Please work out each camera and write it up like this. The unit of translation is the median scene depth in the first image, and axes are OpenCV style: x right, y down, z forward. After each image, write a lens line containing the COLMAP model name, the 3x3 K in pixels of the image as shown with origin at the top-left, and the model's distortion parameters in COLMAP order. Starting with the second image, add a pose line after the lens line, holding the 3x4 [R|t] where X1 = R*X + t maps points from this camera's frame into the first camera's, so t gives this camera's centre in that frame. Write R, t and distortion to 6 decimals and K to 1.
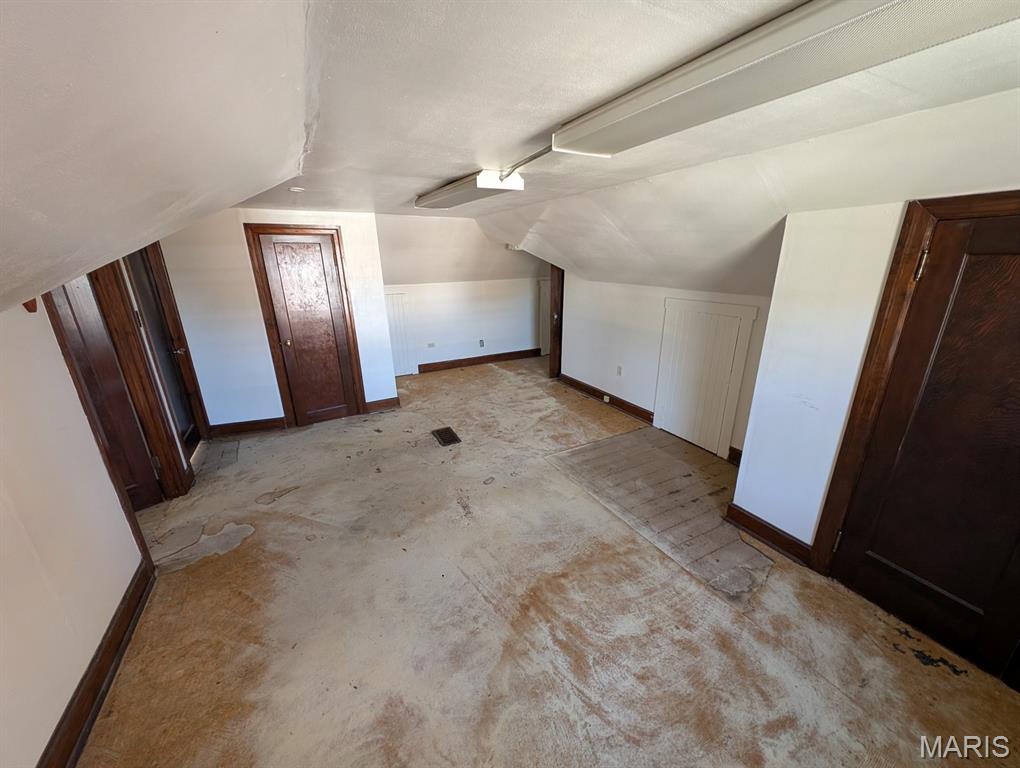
lens RADIAL K [[382.2, 0, 508.6], [0, 382.2, 382.0], [0, 0, 1]] dist [0.000814, -0.000413]
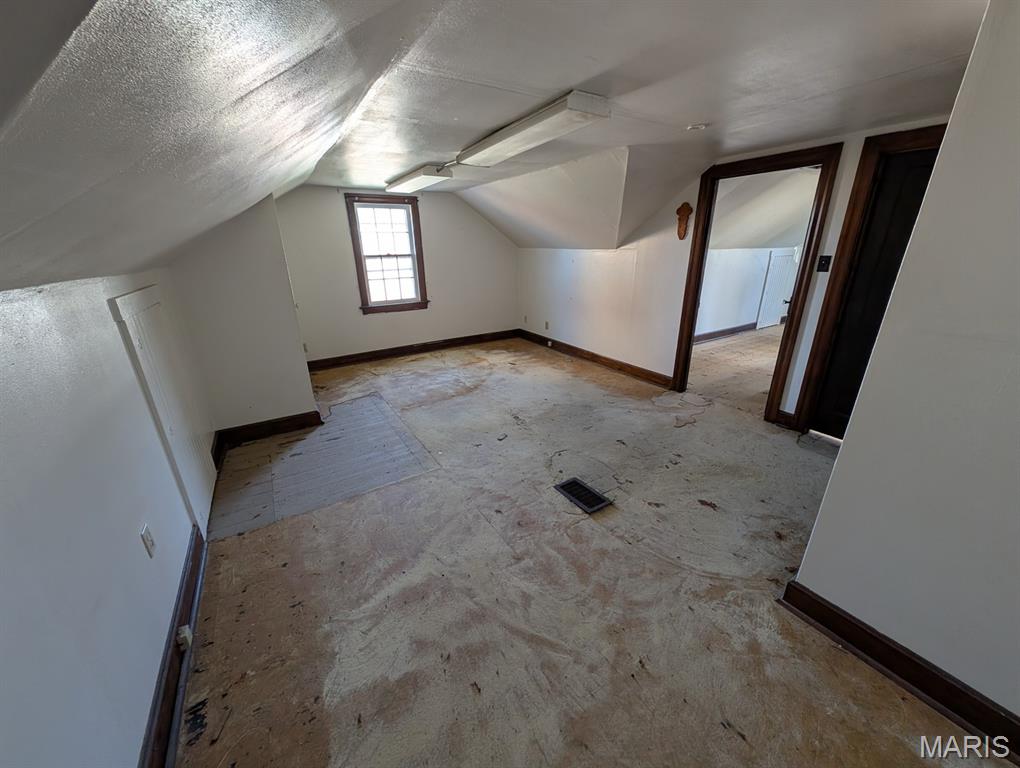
lens RADIAL K [[382.2, 0, 508.6], [0, 382.2, 382.0], [0, 0, 1]] dist [0.000814, -0.000413]
pose [[-0.997400, 0.051497, -0.050411, -0.021942], [0.009733, 0.789386, 0.613820, -0.448970], [0.071403, 0.611733, -0.787835, 1.566877]]
